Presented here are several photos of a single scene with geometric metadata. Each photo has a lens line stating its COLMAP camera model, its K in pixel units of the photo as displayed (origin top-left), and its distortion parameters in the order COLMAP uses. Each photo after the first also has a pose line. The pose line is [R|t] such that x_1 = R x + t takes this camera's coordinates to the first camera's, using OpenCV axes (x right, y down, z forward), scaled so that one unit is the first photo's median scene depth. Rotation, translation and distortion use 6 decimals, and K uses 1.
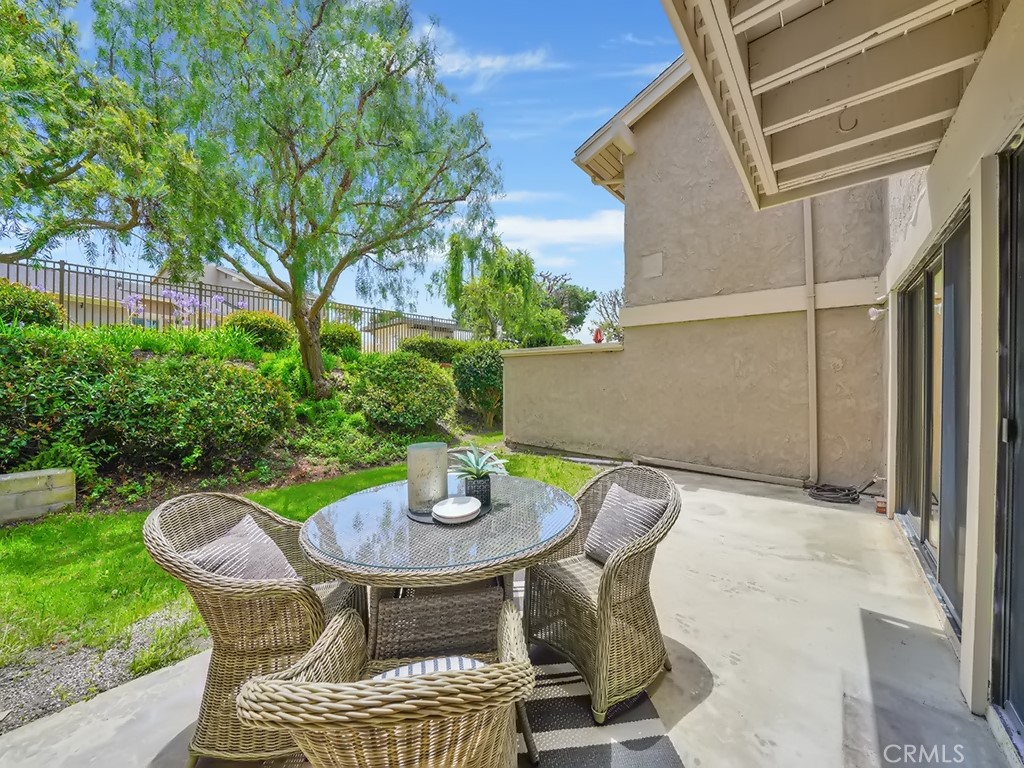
lens RADIAL K [[364.0, 0, 512.0], [0, 364.0, 384.0], [0, 0, 1]] dist [-0.016641, 0.000130]
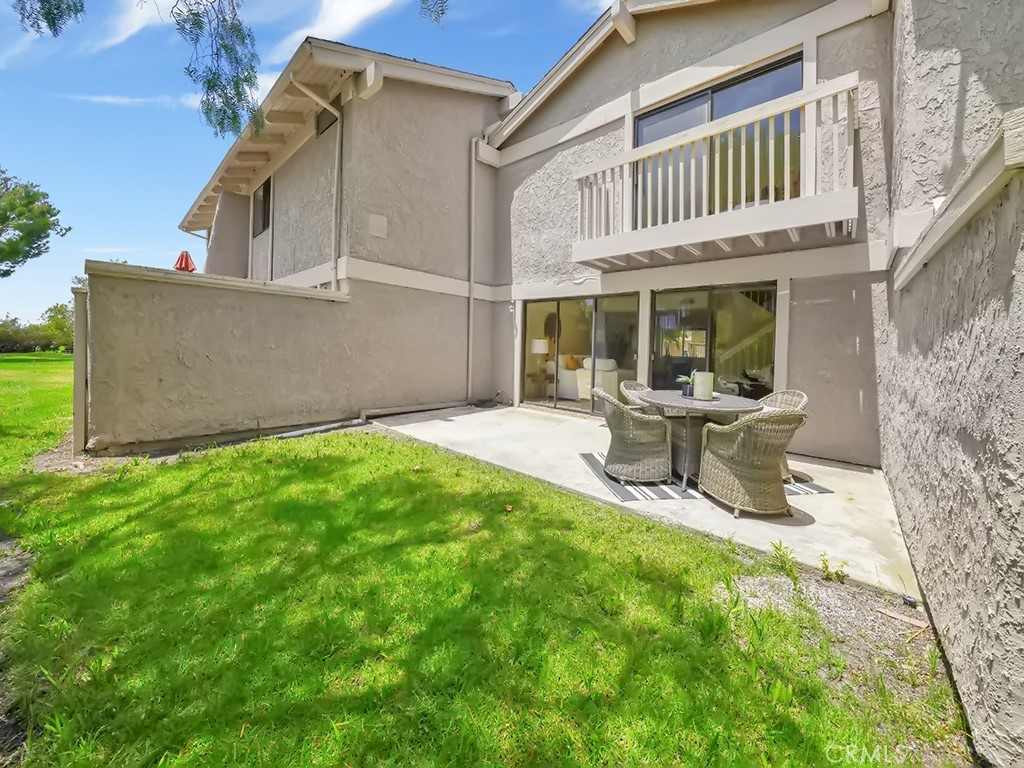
lens RADIAL K [[372.8, 0, 512.6], [0, 372.8, 353.9], [0, 0, 1]] dist [-0.018256, -0.000056]
pose [[0.012273, -0.022840, 0.999664, -0.639861], [-0.027438, 0.999355, 0.023169, 0.005906], [-0.999548, -0.027713, 0.011638, 0.556792]]
